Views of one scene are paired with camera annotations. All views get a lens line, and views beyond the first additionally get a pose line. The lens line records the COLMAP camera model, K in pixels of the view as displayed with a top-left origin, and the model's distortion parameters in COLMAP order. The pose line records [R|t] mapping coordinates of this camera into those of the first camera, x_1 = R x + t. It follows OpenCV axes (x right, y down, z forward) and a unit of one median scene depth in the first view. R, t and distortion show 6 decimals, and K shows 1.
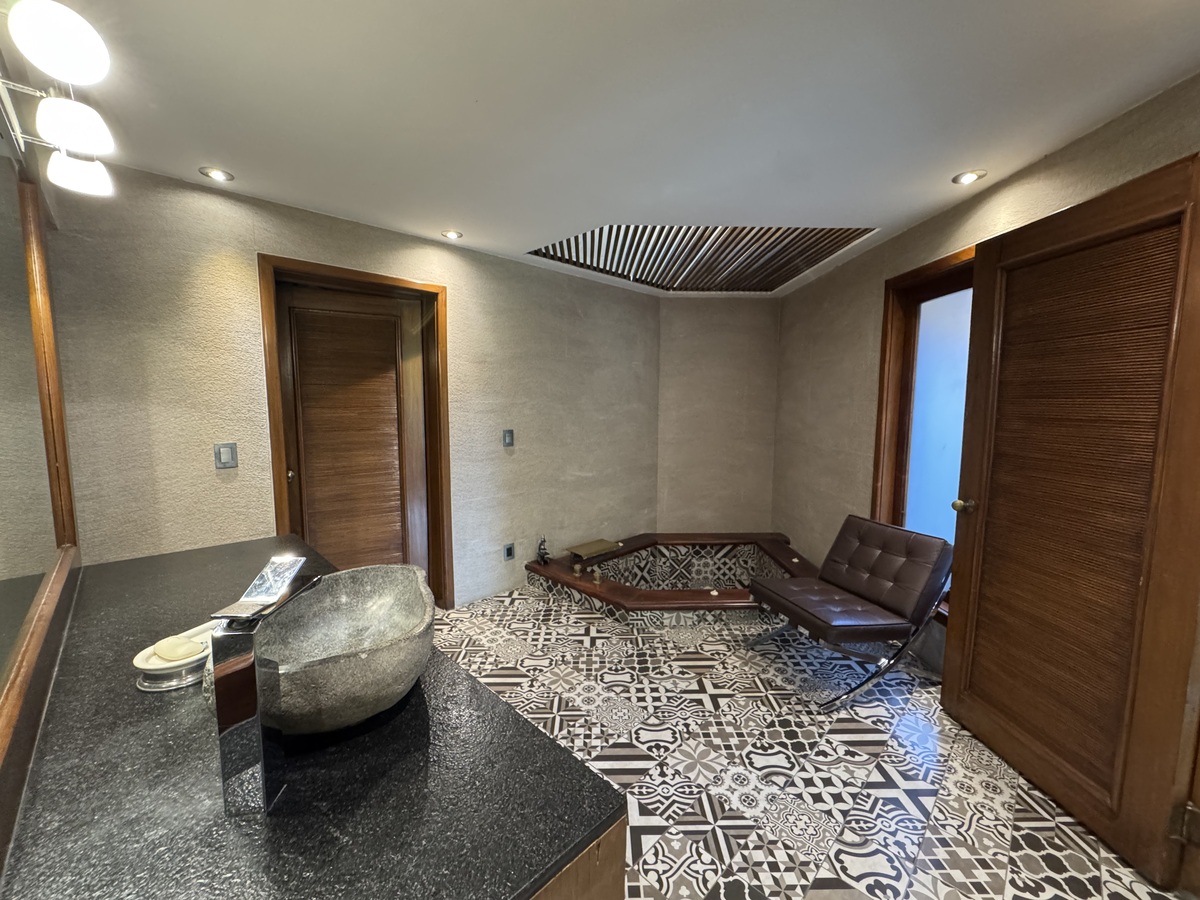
lens RADIAL K [[480.2, 0, 598.5], [0, 480.2, 449.3], [0, 0, 1]] dist [-0.002970, 0.002930]
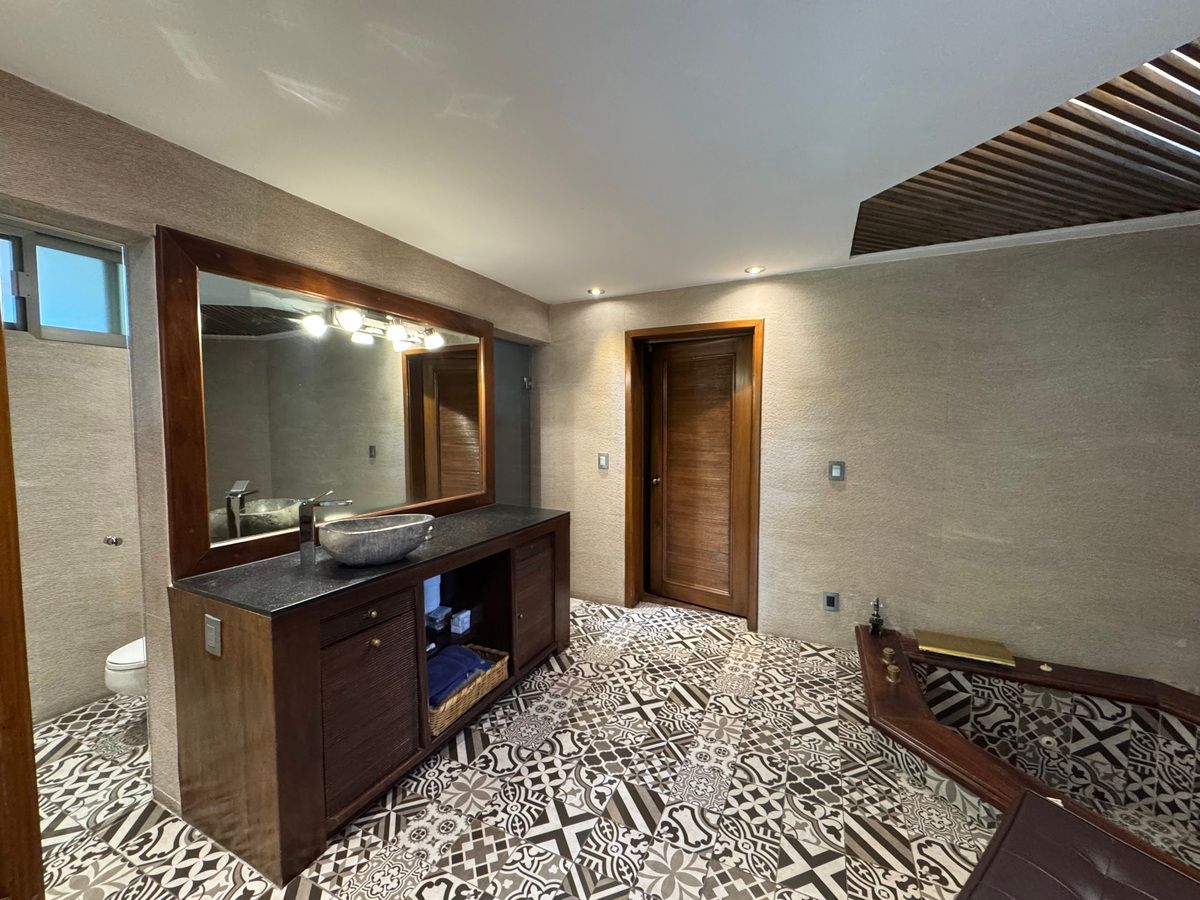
lens RADIAL K [[480.2, 0, 598.5], [0, 480.2, 449.3], [0, 0, 1]] dist [-0.002970, 0.002930]
pose [[0.335401, 0.054969, -0.940470, 0.713956], [-0.094246, 0.995246, 0.024559, -0.063154], [0.937349, 0.080398, 0.338987, 0.435497]]
